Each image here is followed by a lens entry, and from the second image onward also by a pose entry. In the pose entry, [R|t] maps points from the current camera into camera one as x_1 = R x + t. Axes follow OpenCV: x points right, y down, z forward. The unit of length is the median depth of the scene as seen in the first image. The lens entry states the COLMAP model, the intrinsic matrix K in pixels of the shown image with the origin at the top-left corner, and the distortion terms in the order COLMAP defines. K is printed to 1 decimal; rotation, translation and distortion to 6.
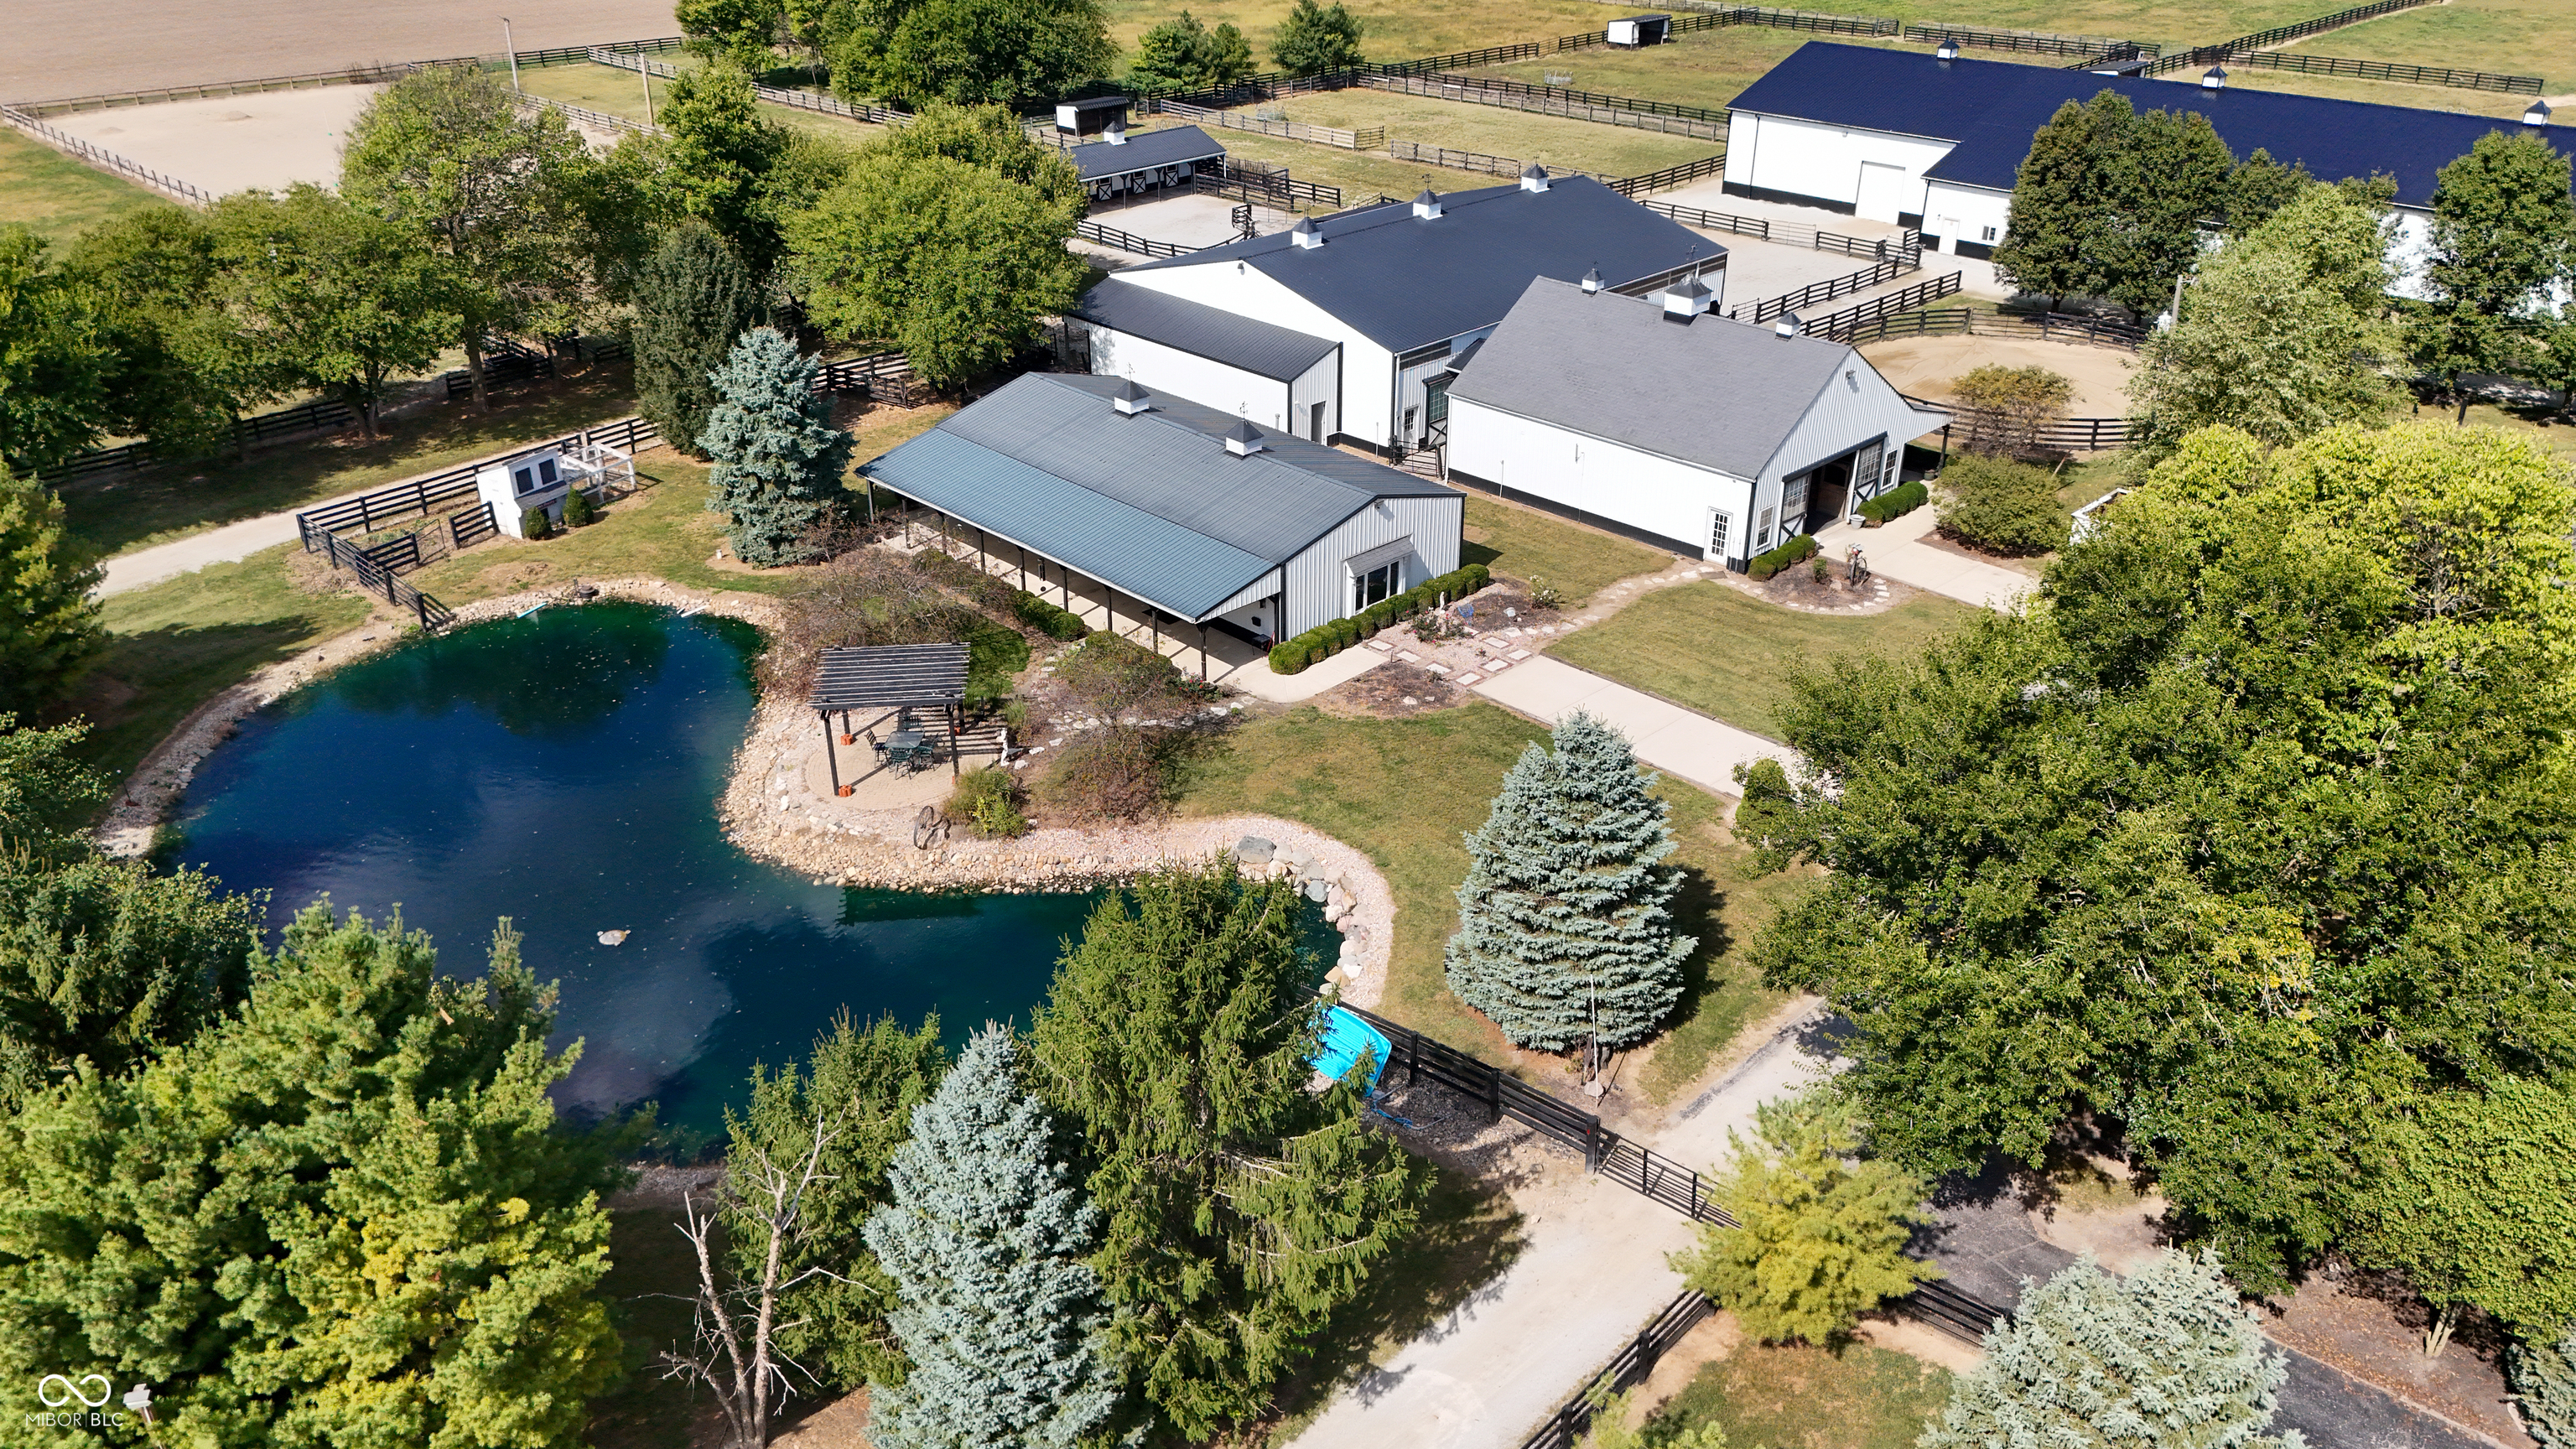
lens RADIAL K [[1886.4, 0, 1309.0], [0, 1886.4, 742.0], [0, 0, 1]] dist [0.080599, -0.097232]
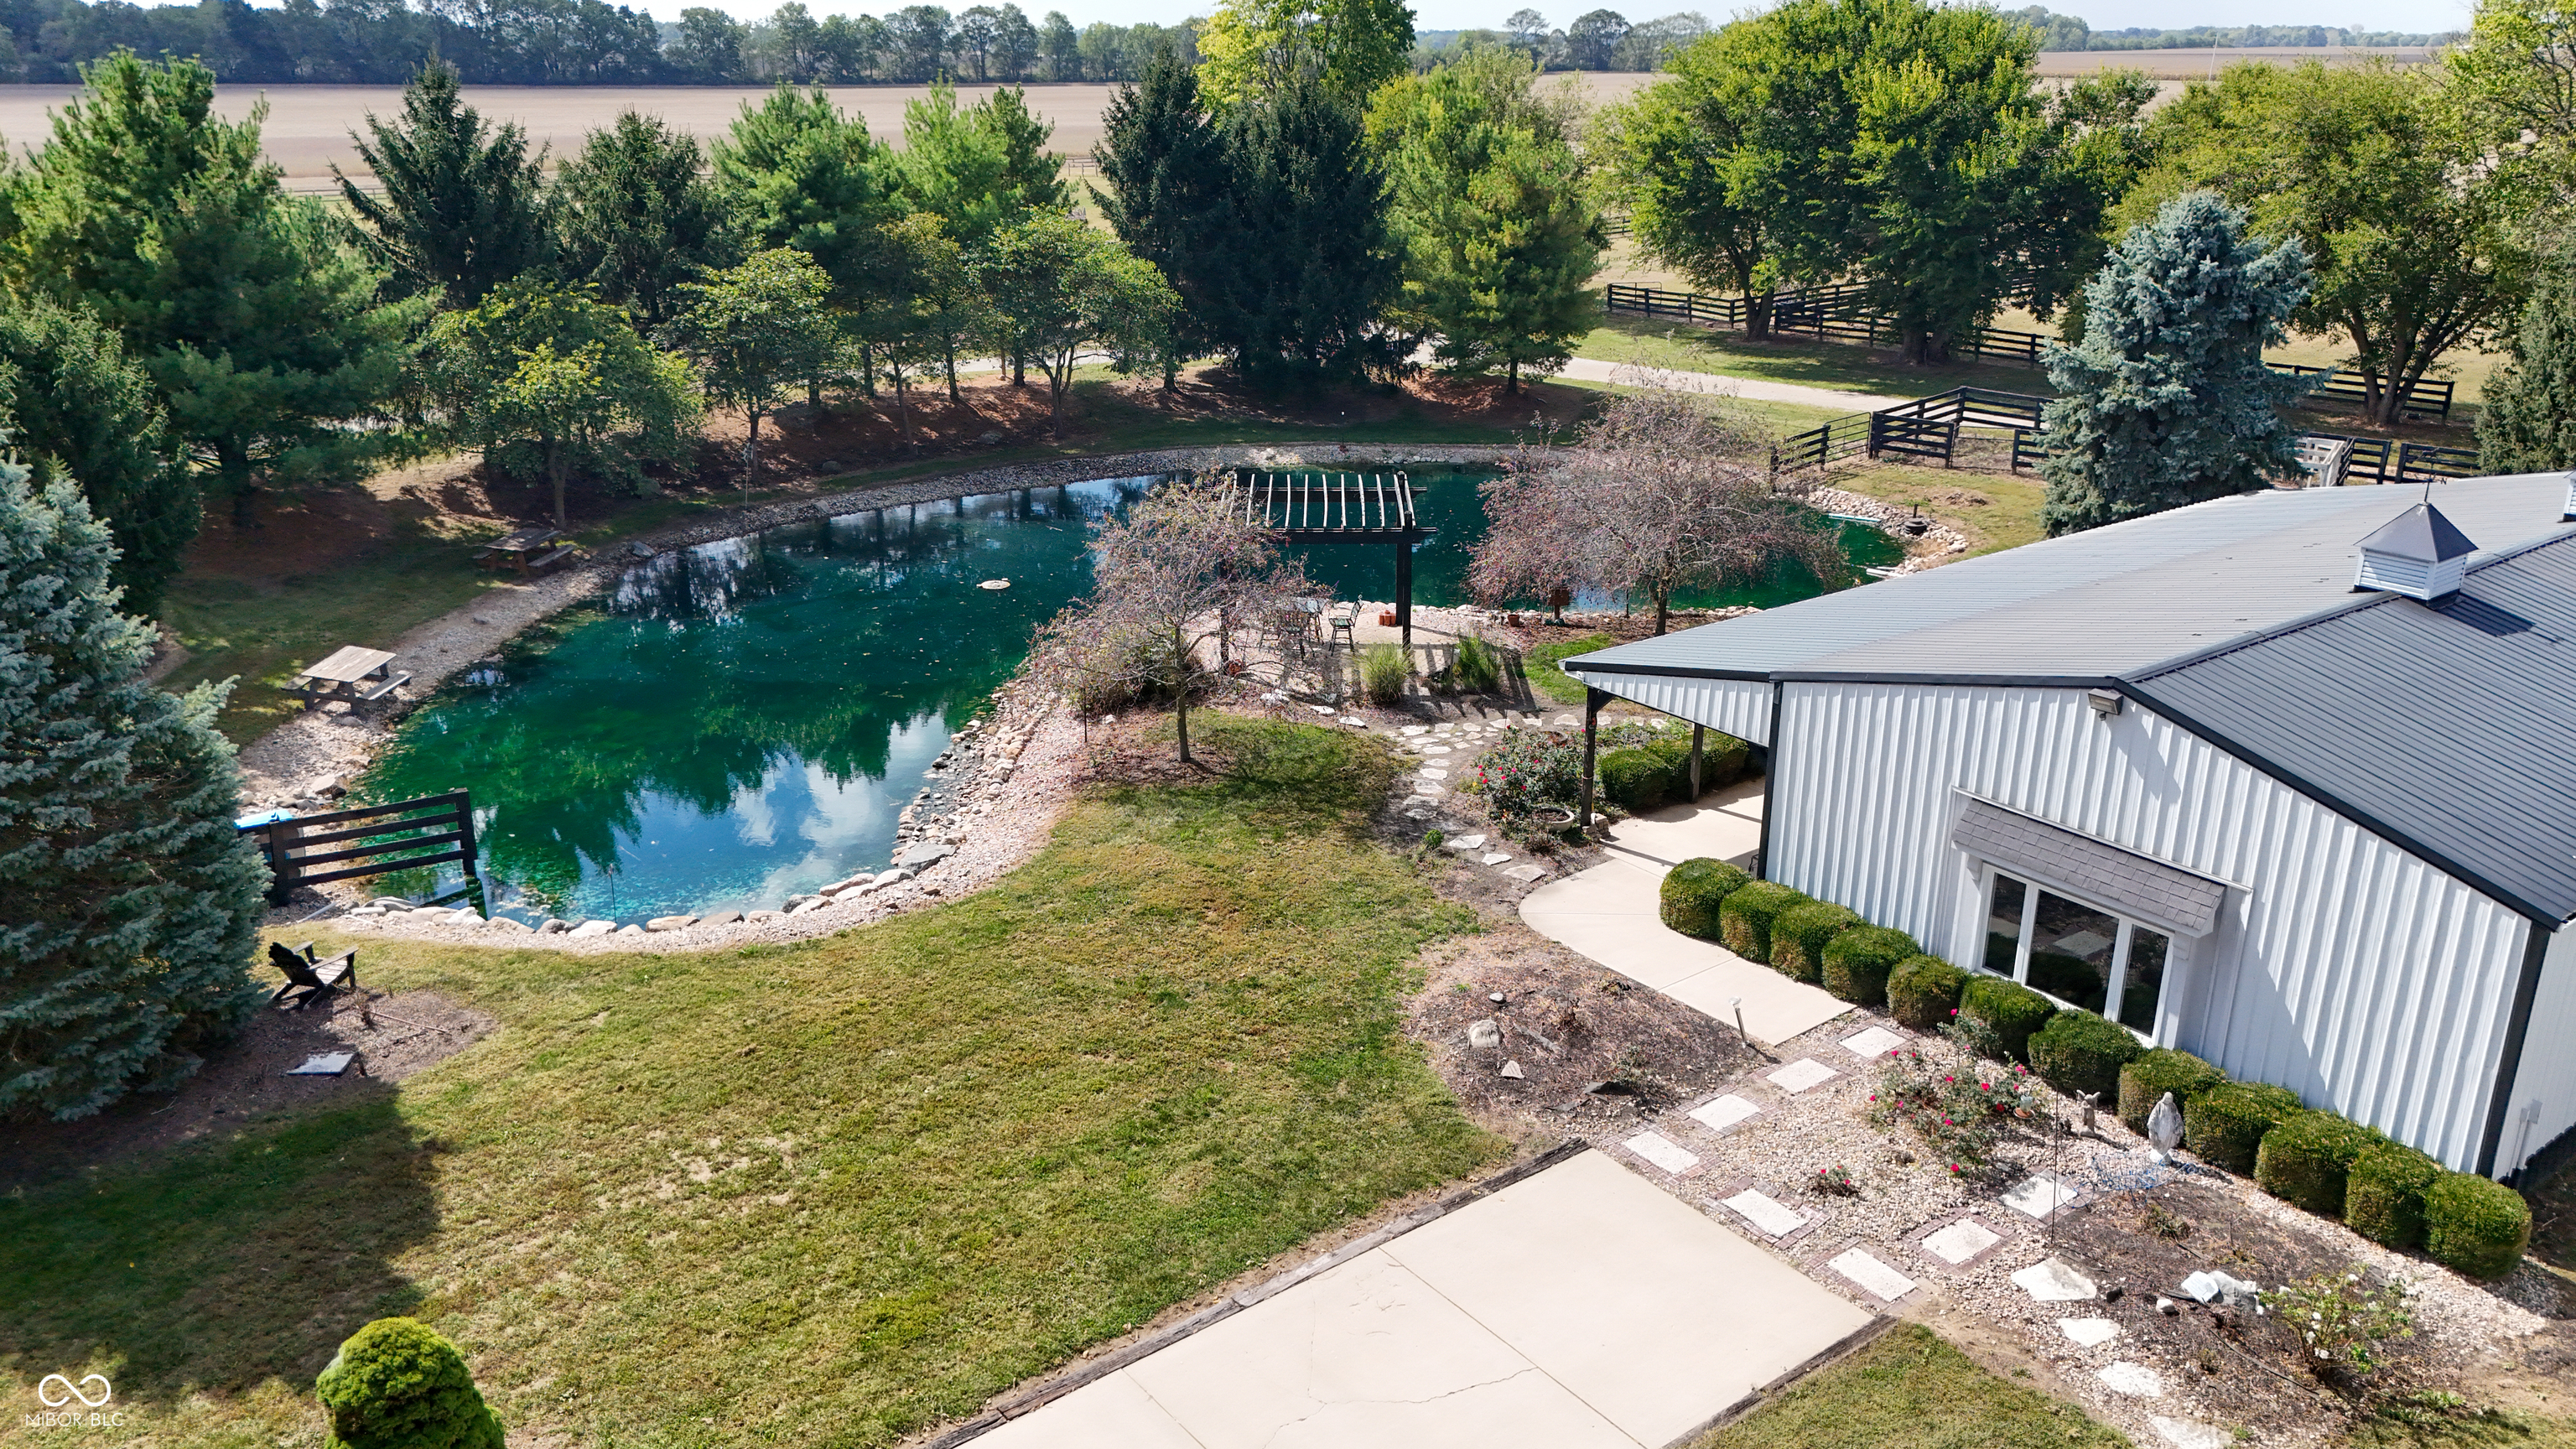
lens RADIAL K [[1918.7, 0, 1294.9], [0, 1918.7, 697.1], [0, 0, 1]] dist [0.082643, -0.077139]
pose [[-0.145158, 0.309714, -0.939684, 0.354381], [-0.470940, 0.813629, 0.340916, -0.168096], [0.870141, 0.492021, 0.027752, 0.835629]]
